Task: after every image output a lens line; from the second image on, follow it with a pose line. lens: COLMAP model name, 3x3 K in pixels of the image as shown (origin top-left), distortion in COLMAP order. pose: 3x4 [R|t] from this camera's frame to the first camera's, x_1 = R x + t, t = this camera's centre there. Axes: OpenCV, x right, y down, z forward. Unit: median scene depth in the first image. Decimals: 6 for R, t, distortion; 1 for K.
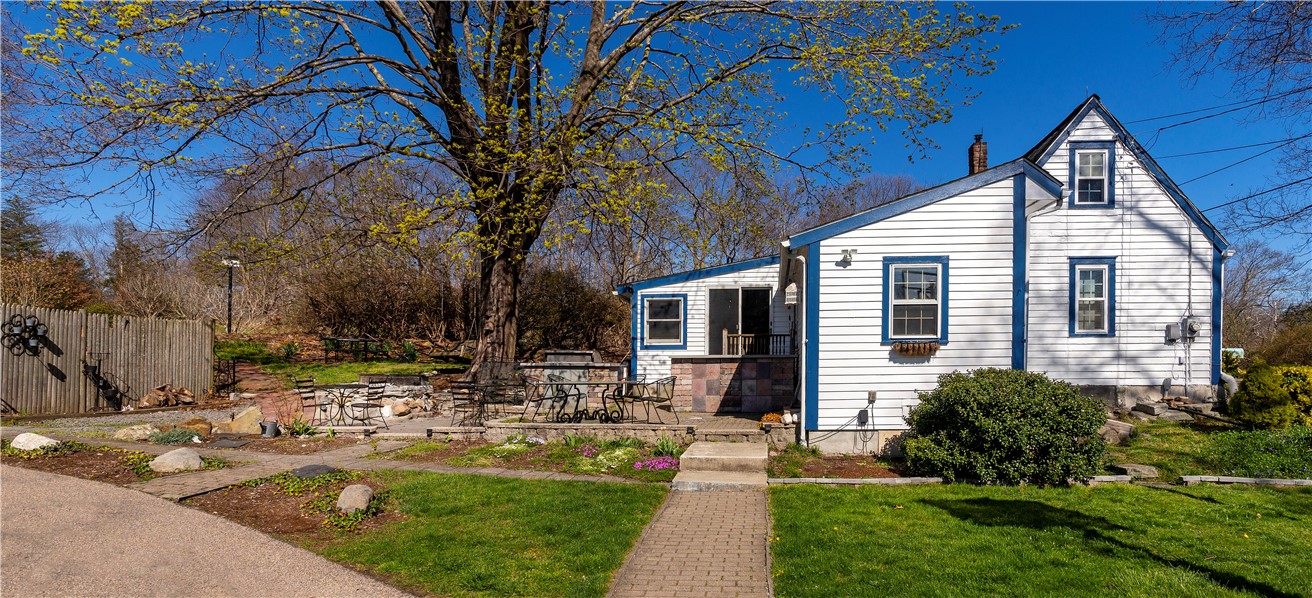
lens RADIAL K [[638.9, 0, 745.2], [0, 638.9, 388.2], [0, 0, 1]] dist [-0.000583, 0.000149]
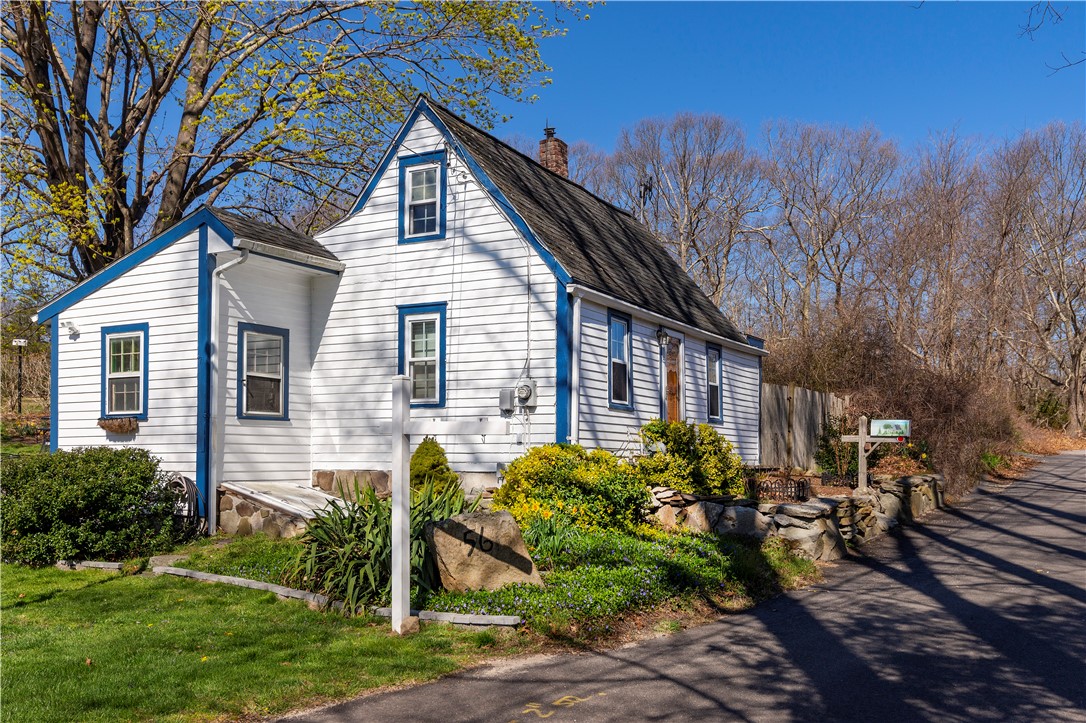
lens RADIAL K [[987.9, 0, 557.4], [0, 987.9, 474.3], [0, 0, 1]] dist [0.003725, 0.006638]
pose [[0.890586, 0.015577, -0.454548, 1.338494], [-0.020805, 0.999762, -0.006503, 0.003872], [0.454338, 0.015248, 0.890699, 0.019055]]
